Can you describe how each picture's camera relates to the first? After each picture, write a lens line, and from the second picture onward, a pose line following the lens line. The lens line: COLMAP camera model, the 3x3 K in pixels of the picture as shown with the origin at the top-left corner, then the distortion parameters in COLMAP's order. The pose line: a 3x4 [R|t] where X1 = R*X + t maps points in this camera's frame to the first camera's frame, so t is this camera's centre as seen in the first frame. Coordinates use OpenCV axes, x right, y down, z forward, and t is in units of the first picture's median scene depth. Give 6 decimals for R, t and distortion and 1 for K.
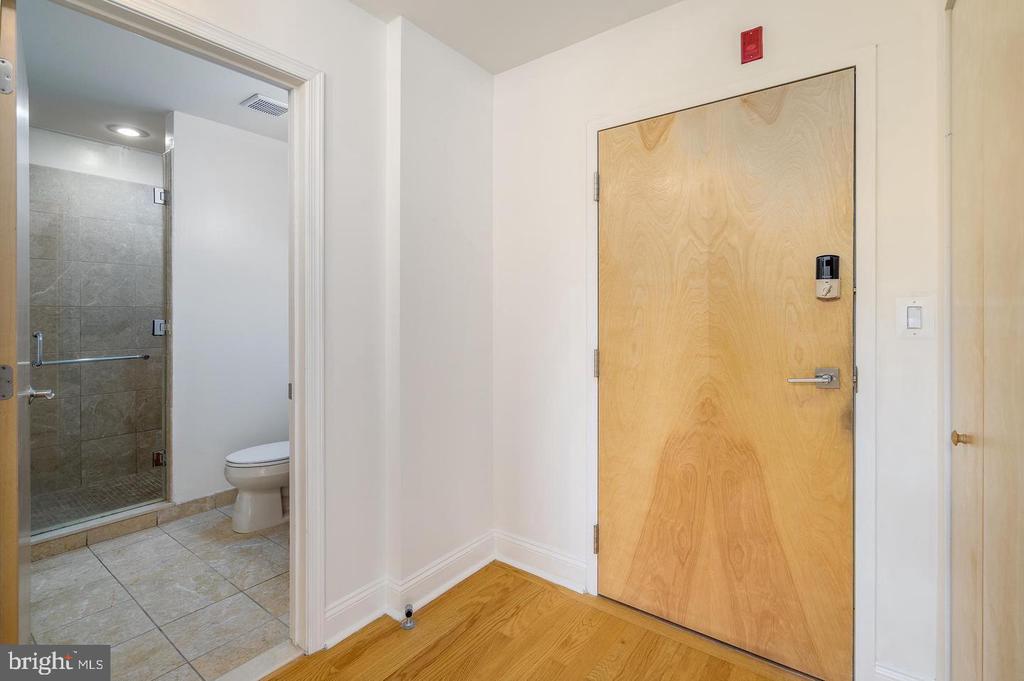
lens RADIAL K [[478.3, 0, 511.6], [0, 478.3, 312.4], [0, 0, 1]] dist [-0.000547, -0.000192]
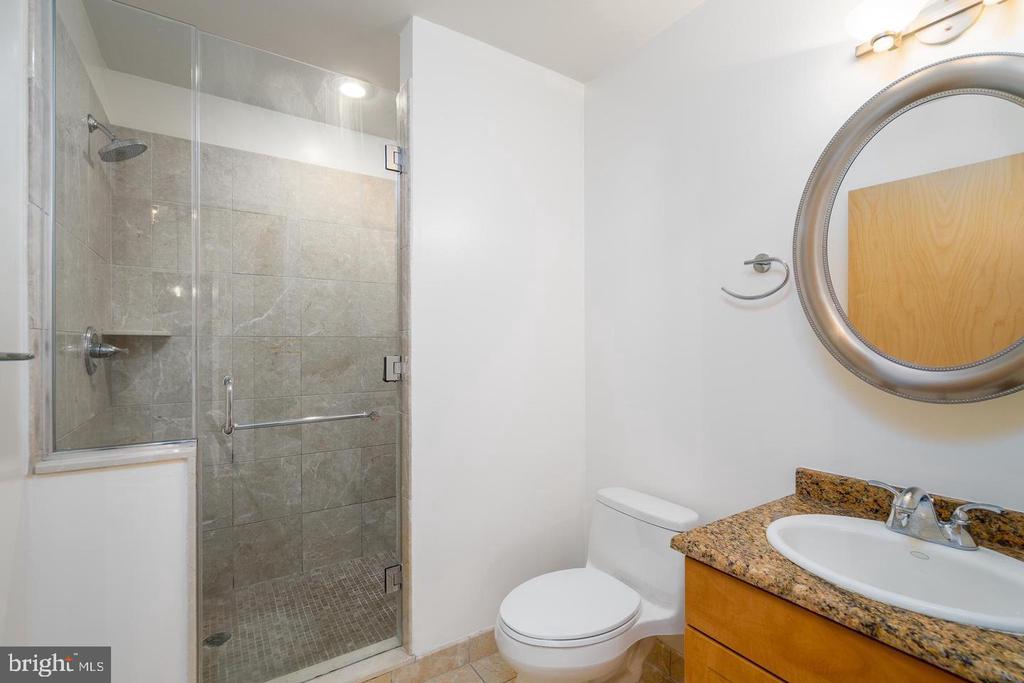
lens RADIAL K [[466.6, 0, 512.0], [0, 466.6, 341.5], [0, 0, 1]] dist [-0.012330, 0.000542]
pose [[0.938821, -0.004660, -0.344374, -0.335072], [0.002895, 0.999980, -0.005640, 0.000285], [0.344393, 0.004298, 0.938816, 0.425053]]
